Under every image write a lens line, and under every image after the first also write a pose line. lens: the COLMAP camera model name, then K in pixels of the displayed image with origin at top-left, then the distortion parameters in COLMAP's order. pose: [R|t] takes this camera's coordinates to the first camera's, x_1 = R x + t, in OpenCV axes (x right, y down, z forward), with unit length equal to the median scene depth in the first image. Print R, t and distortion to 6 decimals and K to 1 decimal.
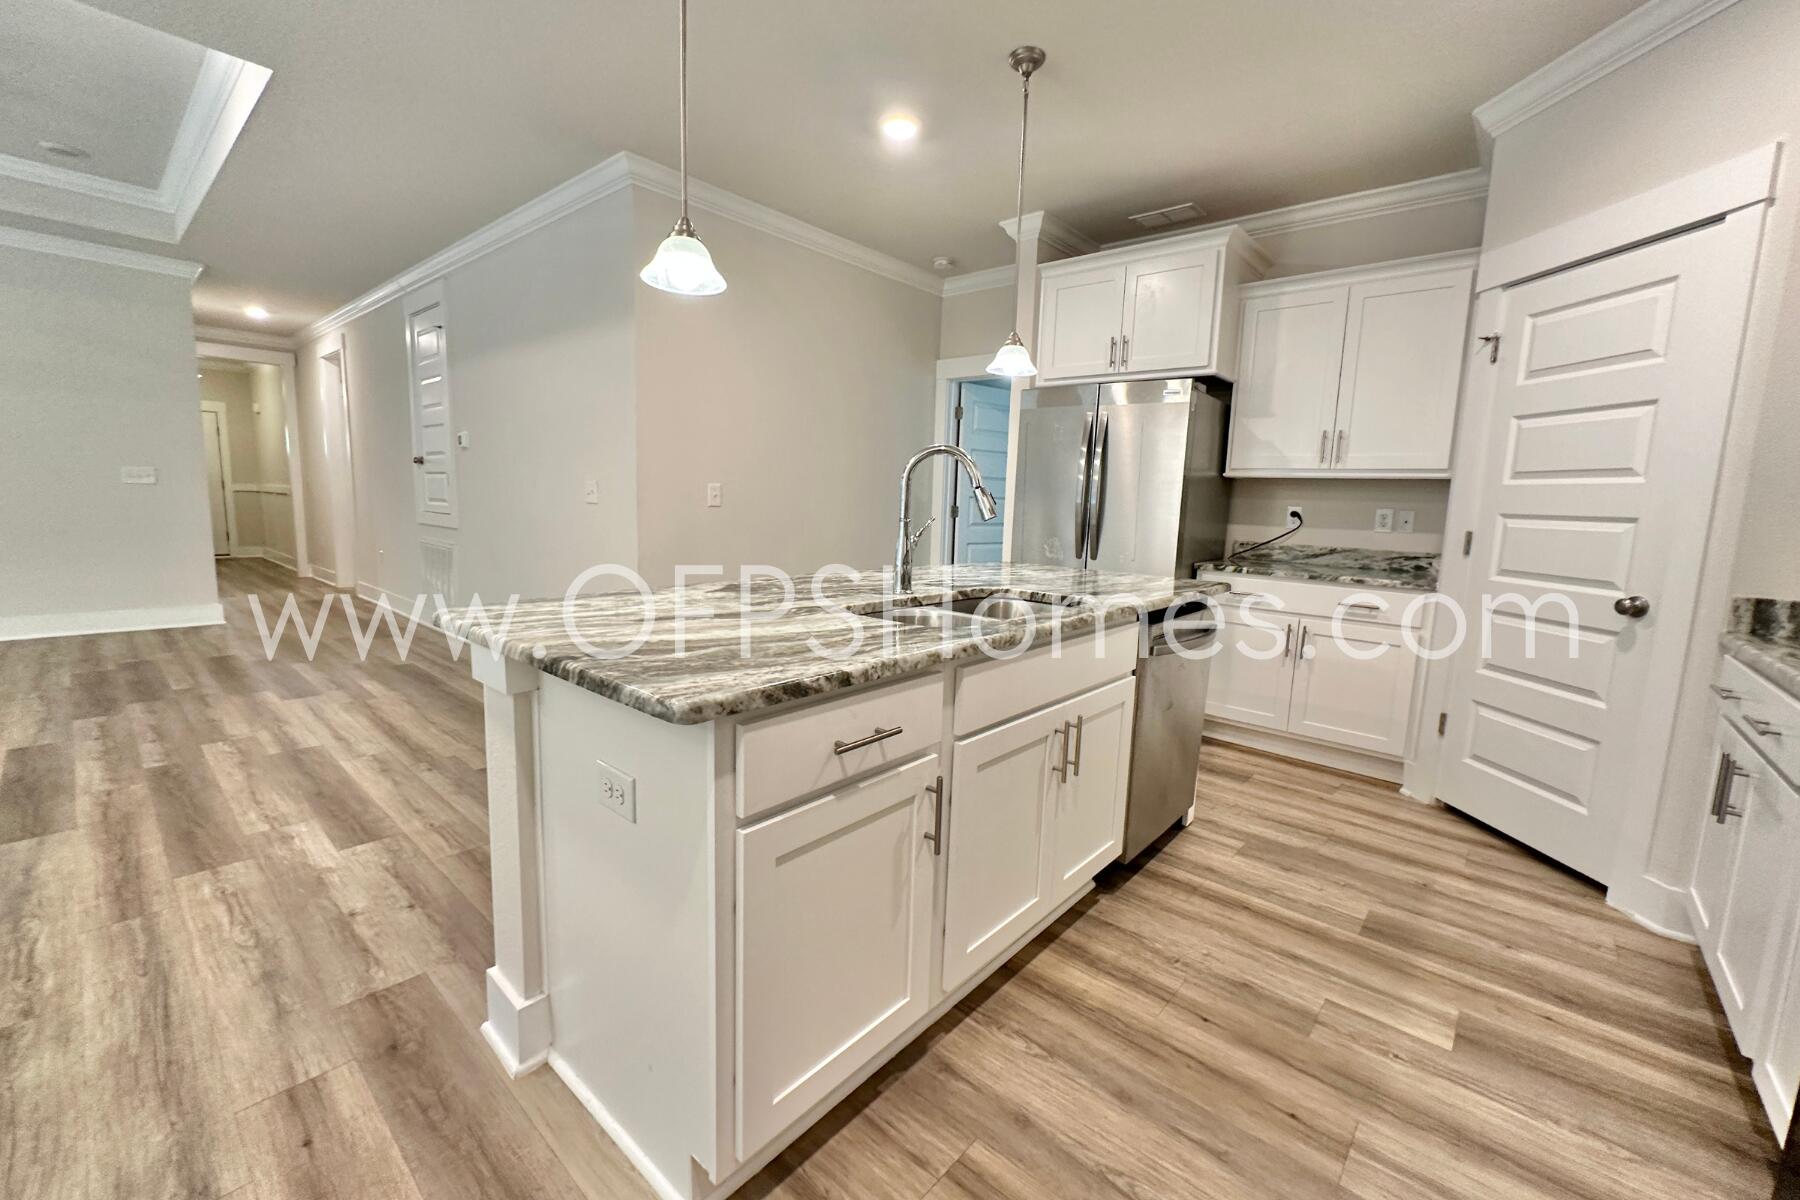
lens RADIAL K [[722.6, 0, 907.0], [0, 722.6, 593.3], [0, 0, 1]] dist [0.000331, 0.000090]
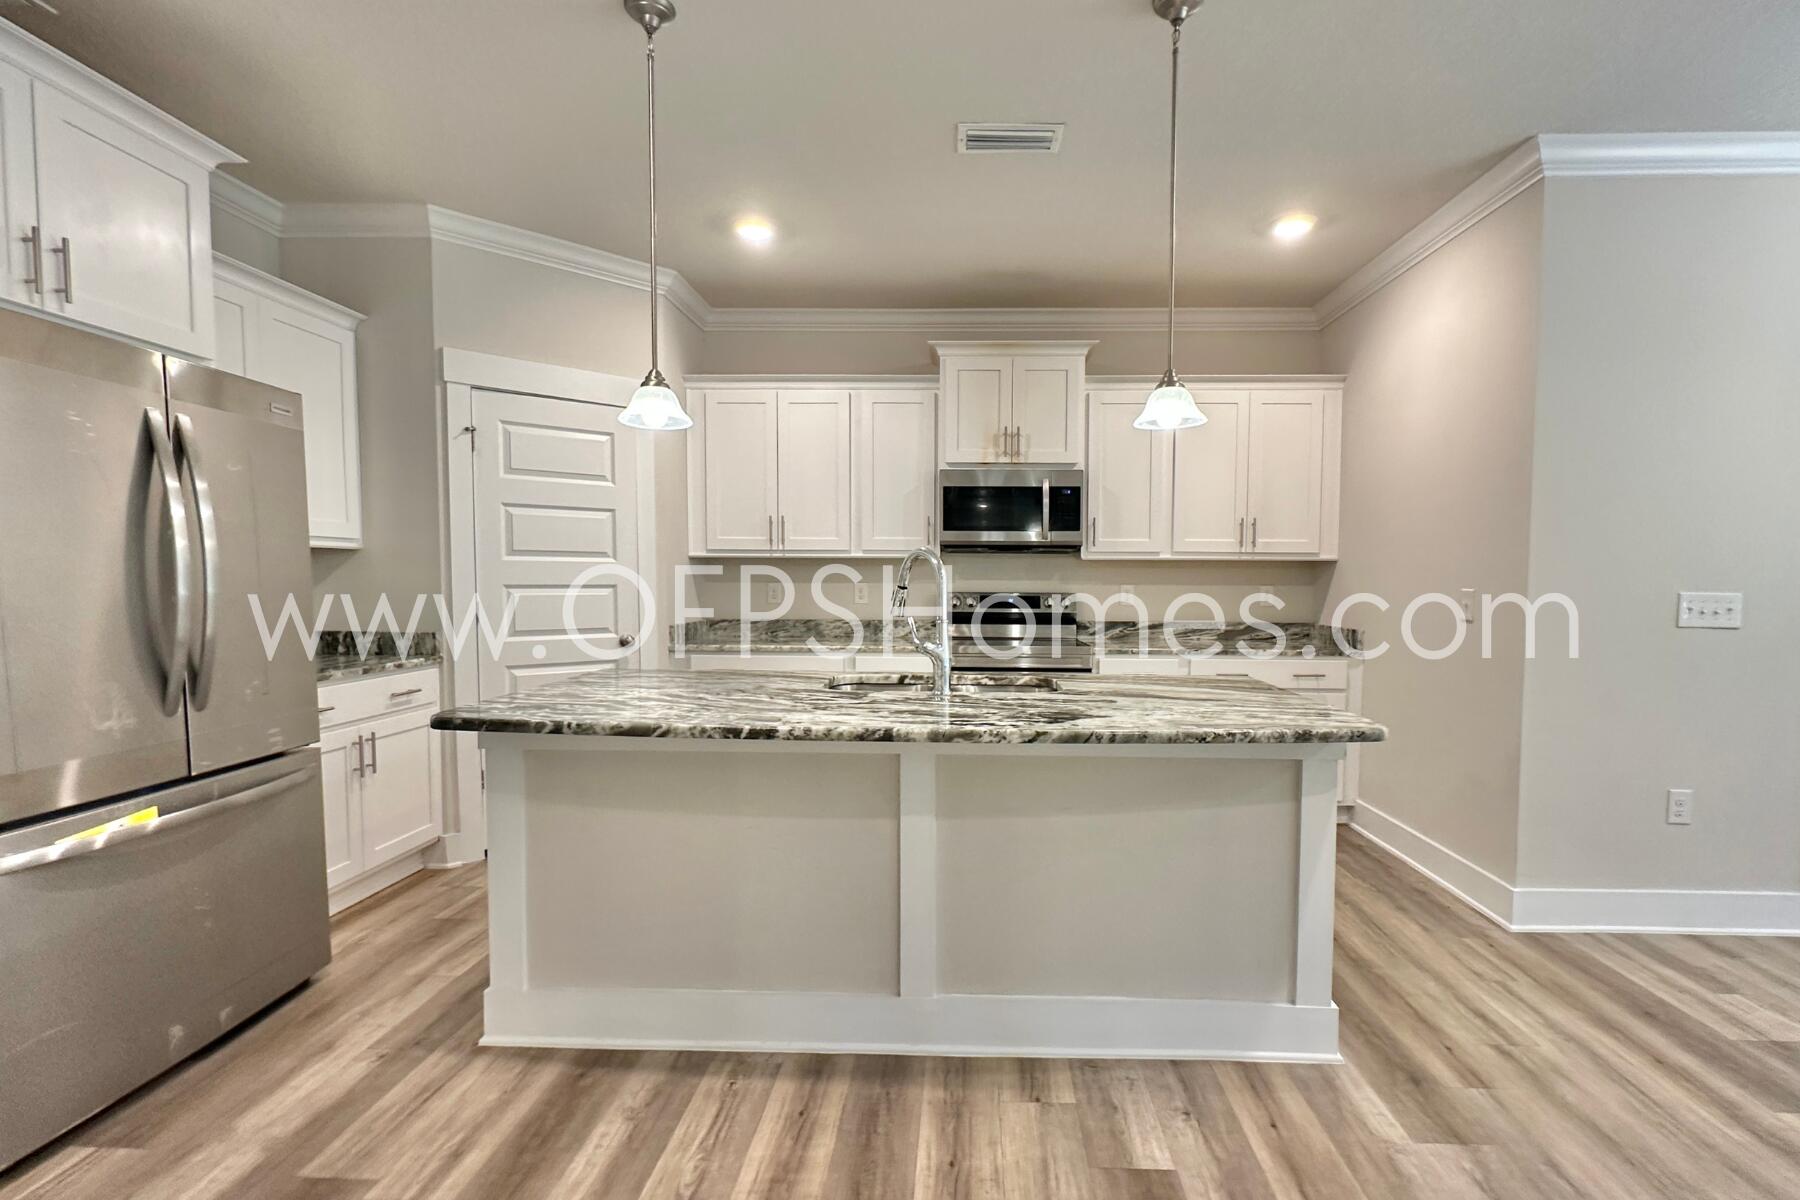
lens RADIAL K [[833.5, 0, 944.3], [0, 833.5, 618.2], [0, 0, 1]] dist [0.003370, 0.000177]
pose [[-0.627697, -0.078426, 0.774497, -0.587807], [0.074463, 0.984301, 0.160019, -0.190104], [-0.774888, 0.158114, -0.612003, 1.108949]]
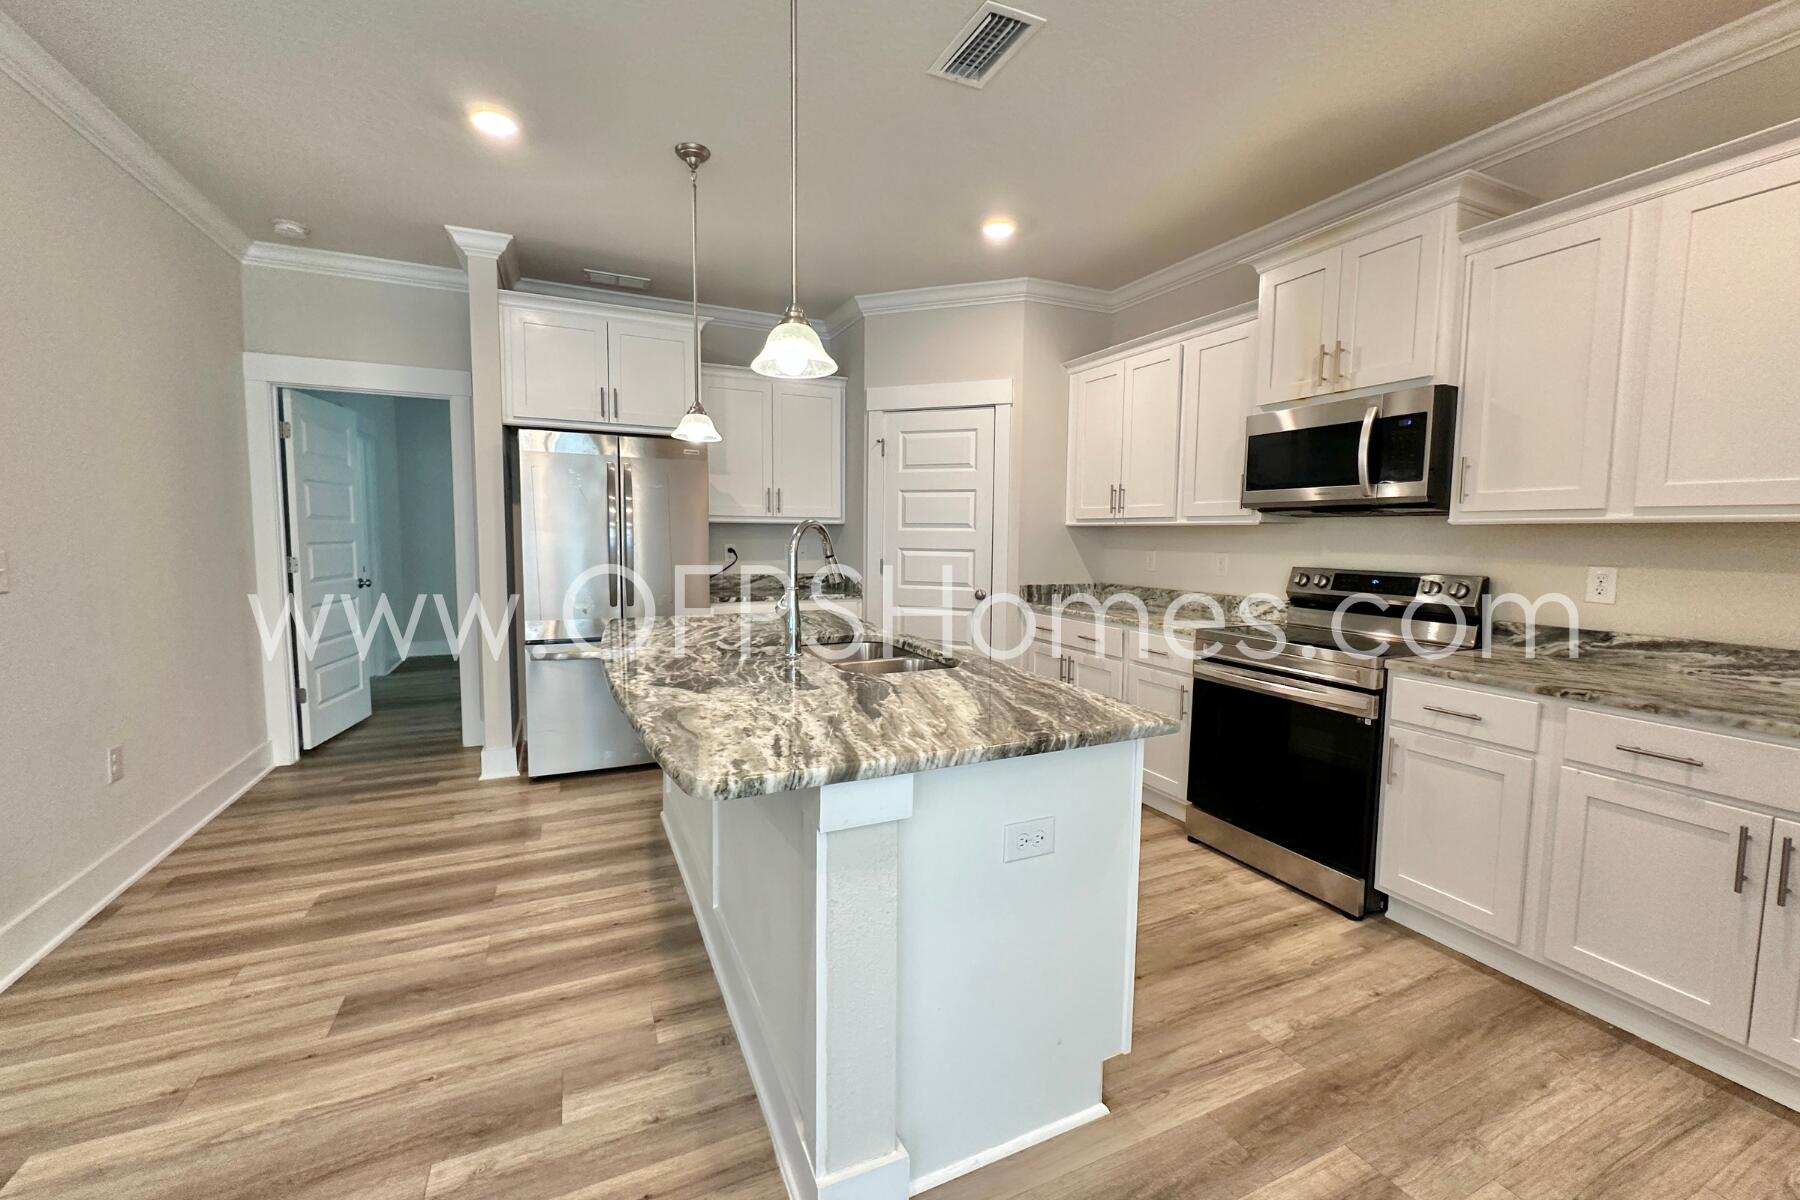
lens RADIAL K [[722.6, 0, 907.0], [0, 722.6, 593.3], [0, 0, 1]] dist [0.000331, 0.000090]
pose [[0.411030, -0.108339, 0.905161, -0.596173], [0.125779, 0.990157, 0.061396, -0.092067], [-0.902903, 0.088614, 0.420611, 0.253390]]
